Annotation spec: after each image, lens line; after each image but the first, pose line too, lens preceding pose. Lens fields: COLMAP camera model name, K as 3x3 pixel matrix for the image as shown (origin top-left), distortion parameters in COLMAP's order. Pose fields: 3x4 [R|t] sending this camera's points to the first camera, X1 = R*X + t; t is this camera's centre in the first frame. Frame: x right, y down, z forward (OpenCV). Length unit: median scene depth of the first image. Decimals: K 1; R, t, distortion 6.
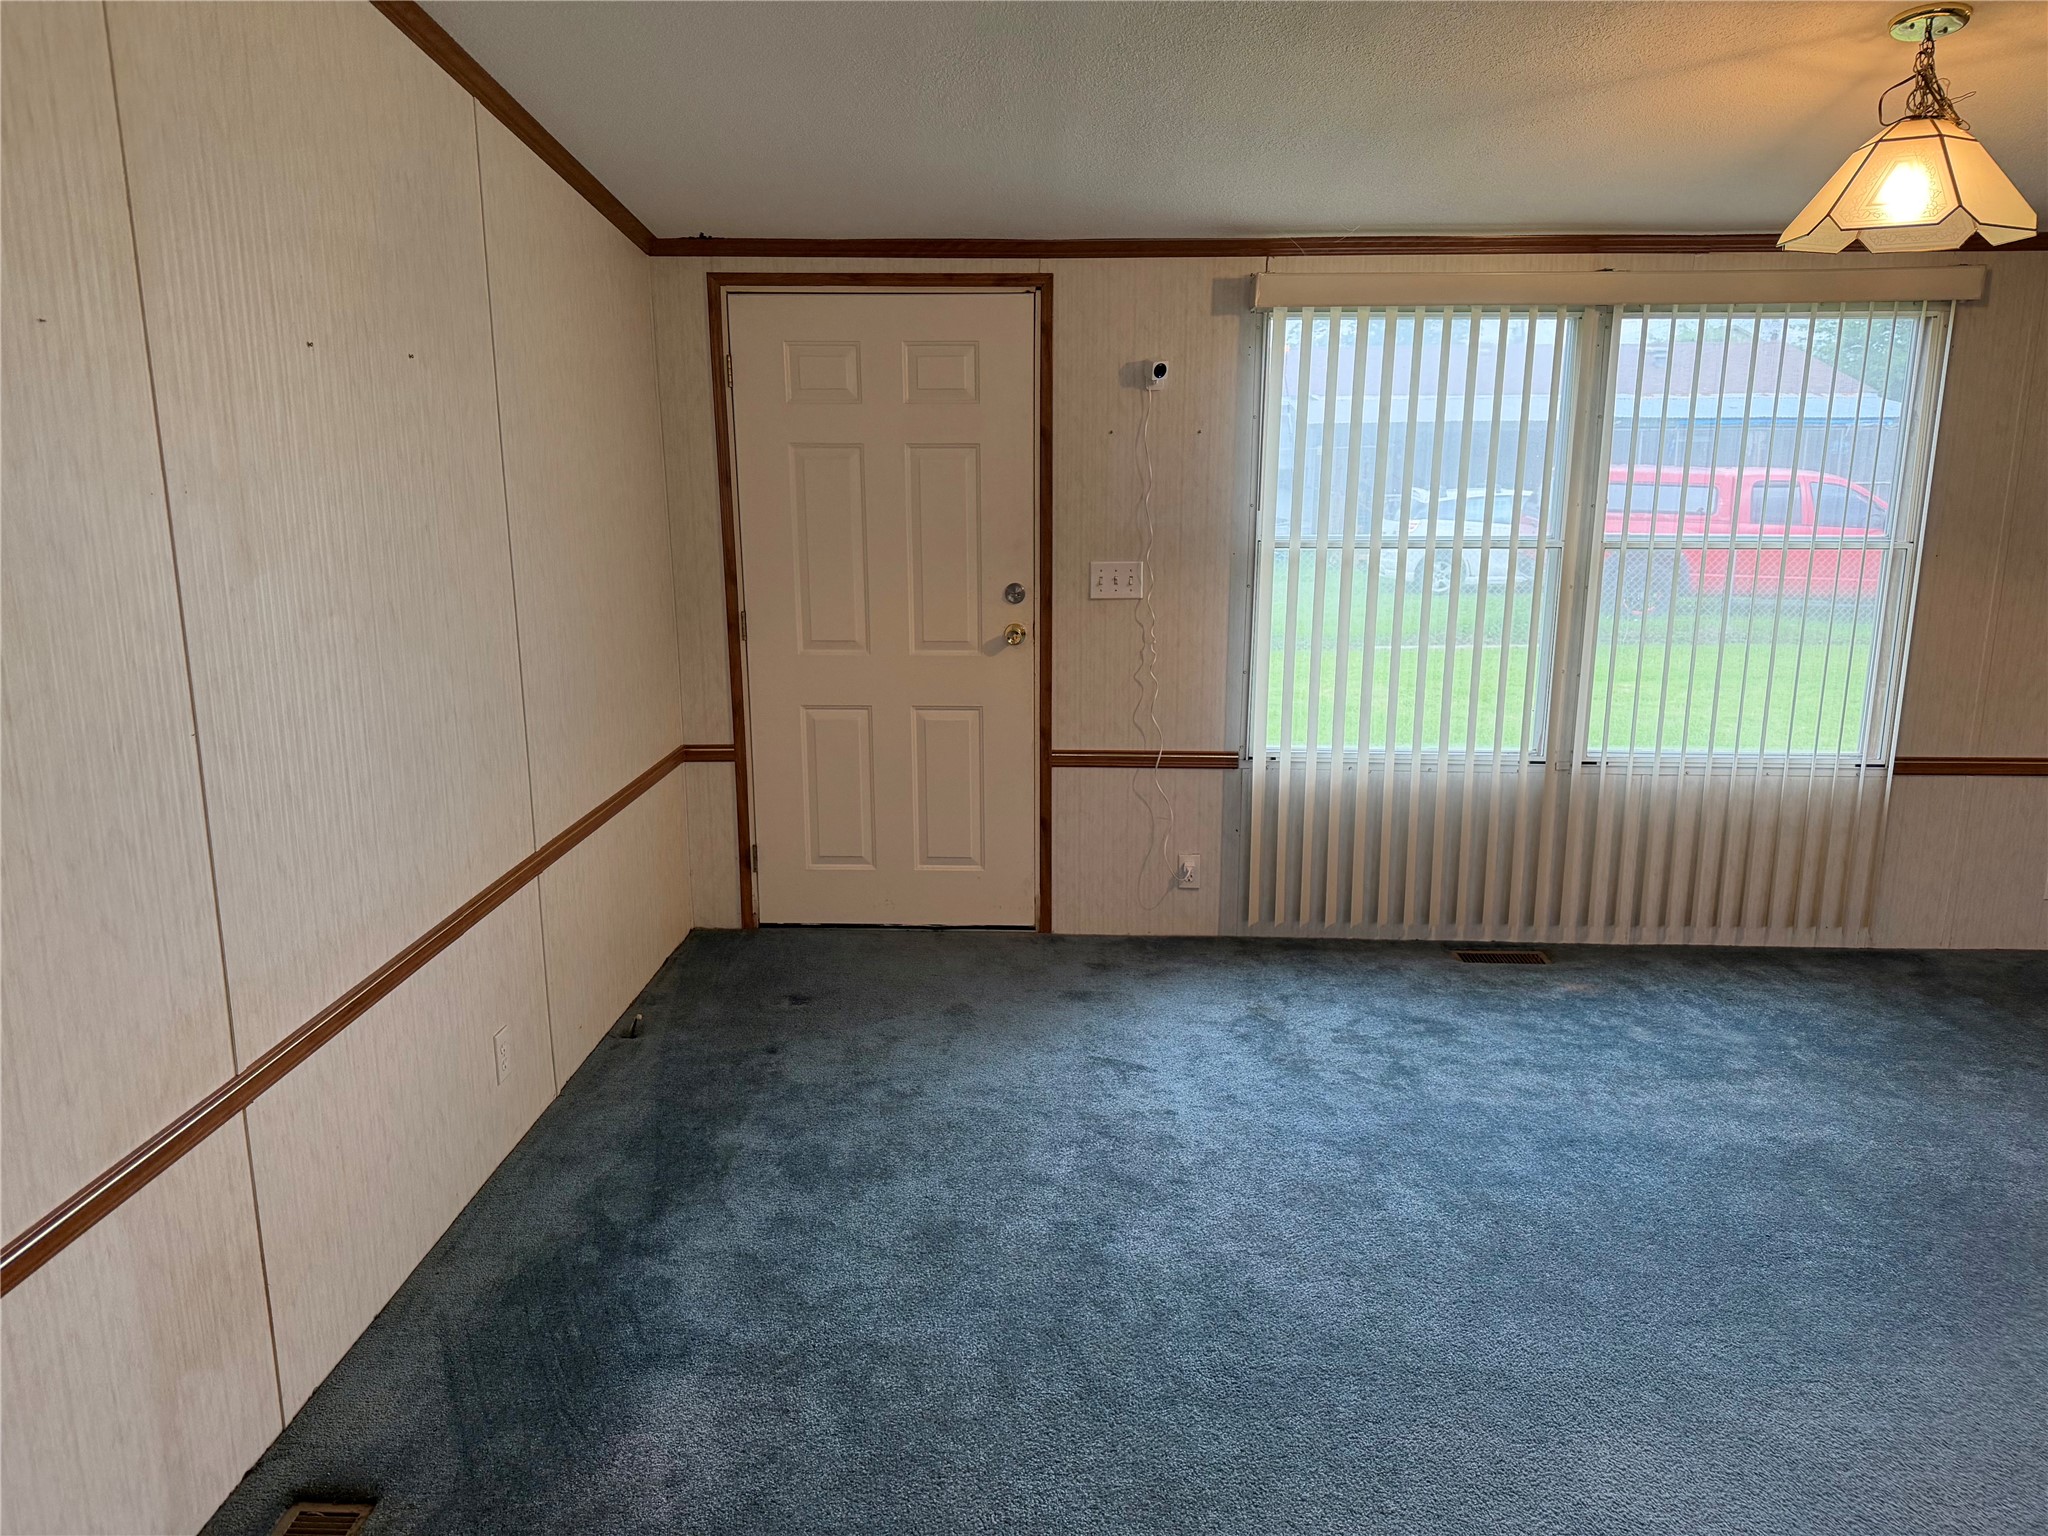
lens RADIAL K [[1436.3, 0, 1025.5], [0, 1436.3, 773.2], [0, 0, 1]] dist [0.090587, -0.132049]
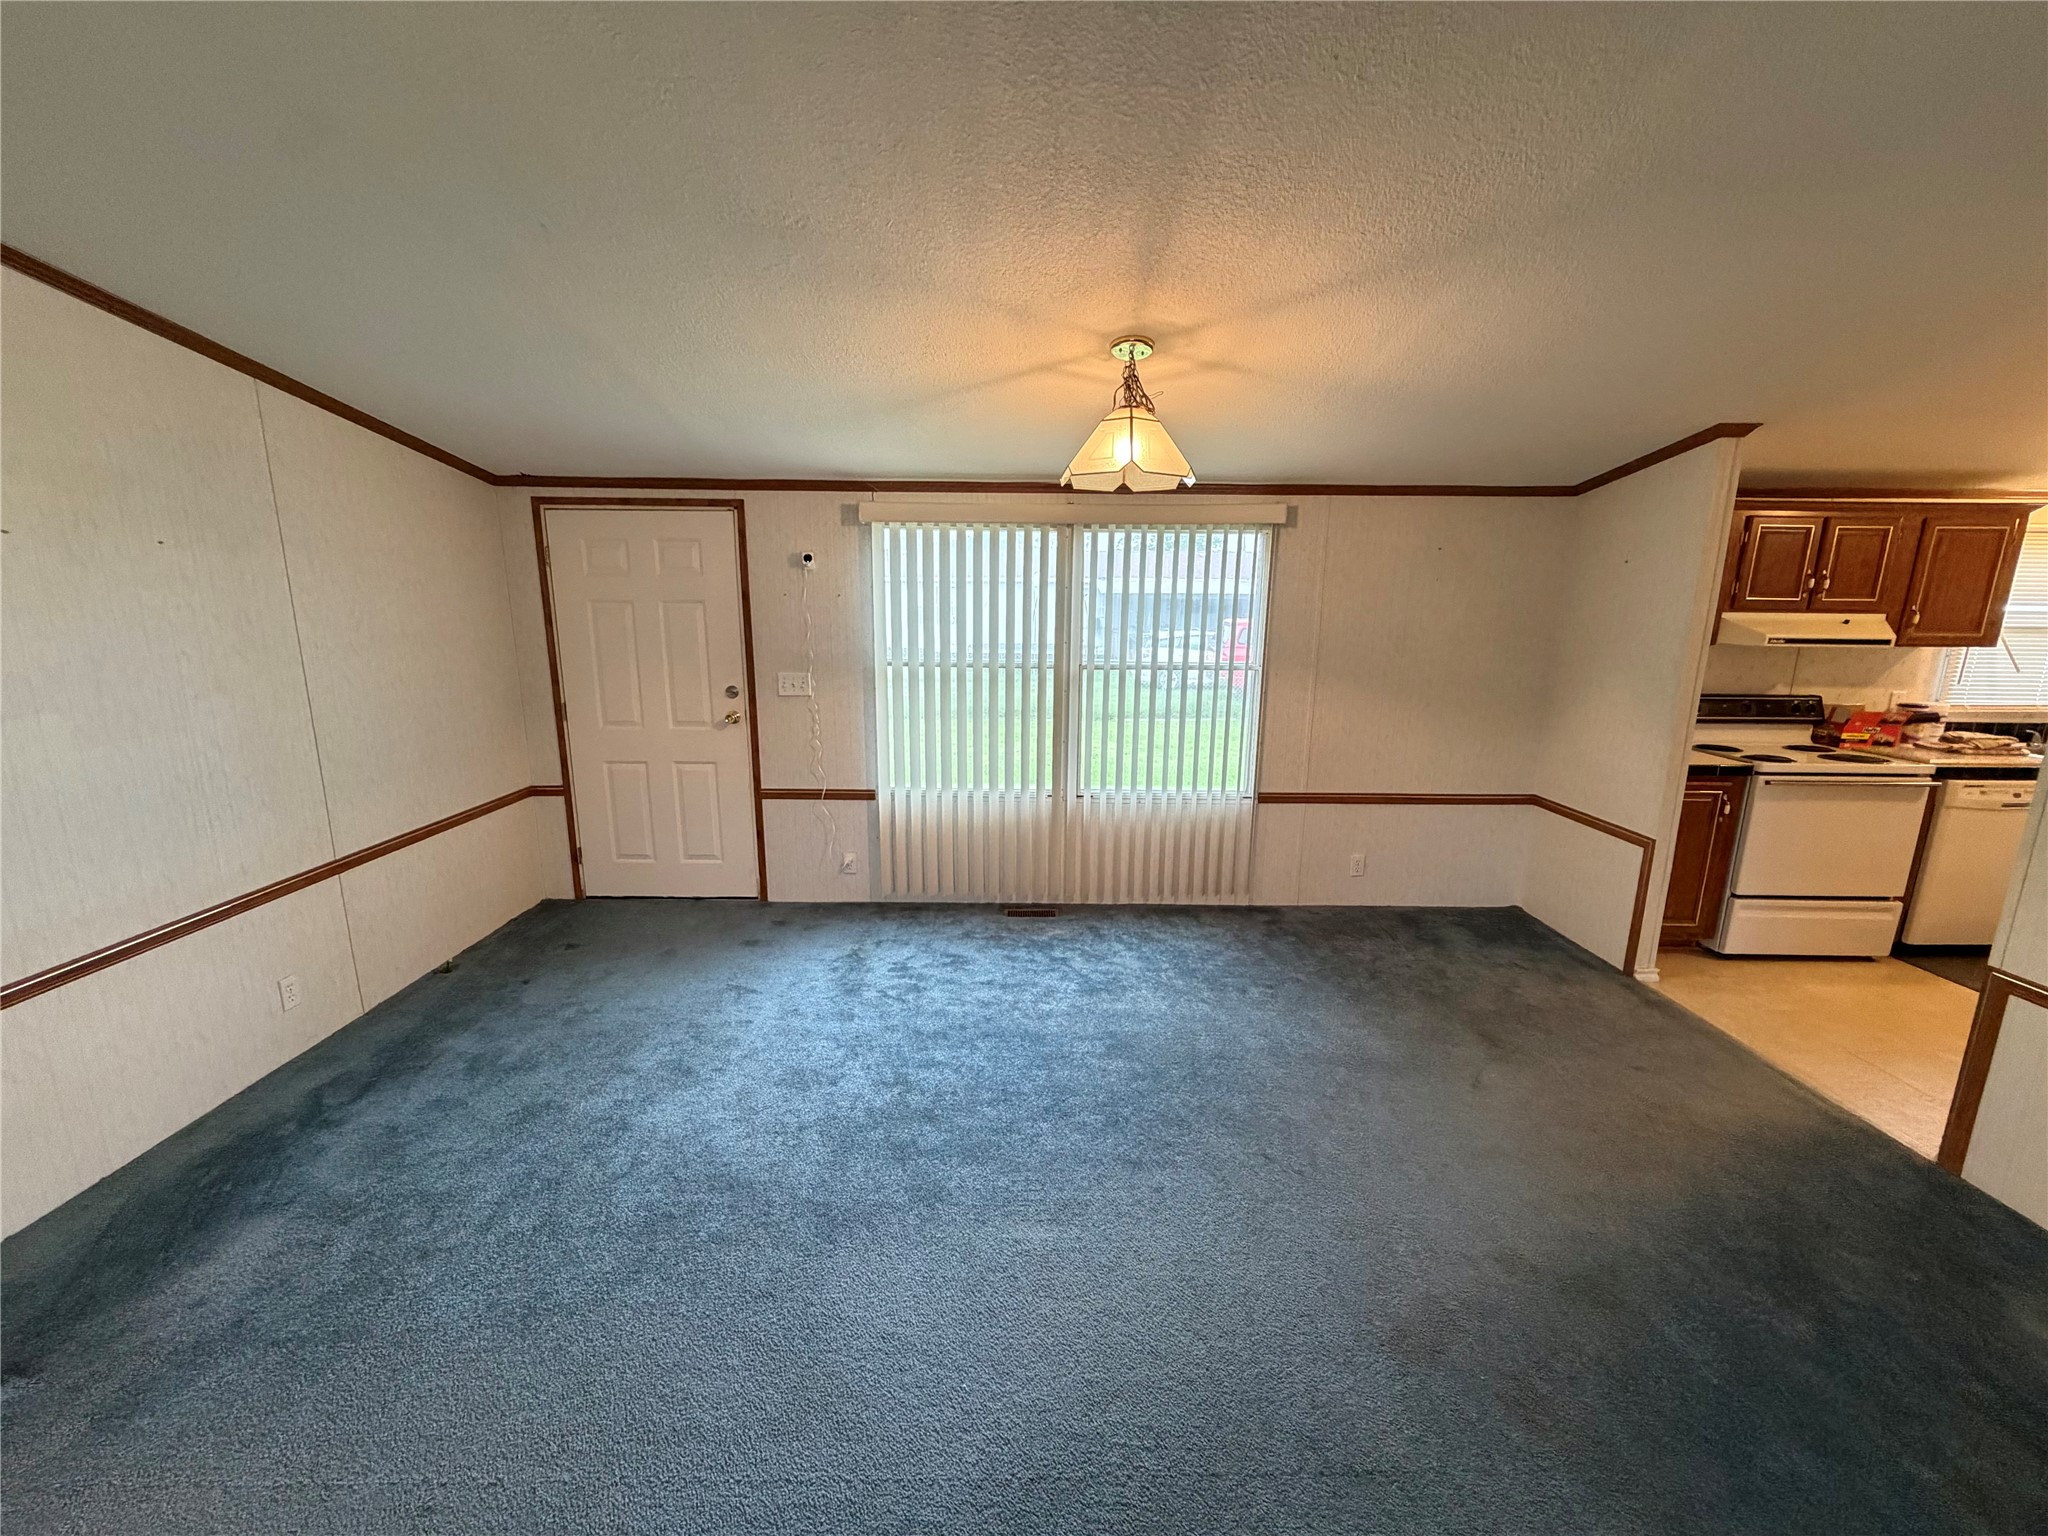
lens RADIAL K [[823.5, 0, 1021.6], [0, 823.5, 766.9], [0, 0, 1]] dist [-0.000830, 0.000180]
pose [[0.998710, -0.000590, 0.050777, 0.279736], [0.001985, 0.999622, -0.027425, -0.015021], [-0.050742, 0.027490, 0.998333, 0.059230]]
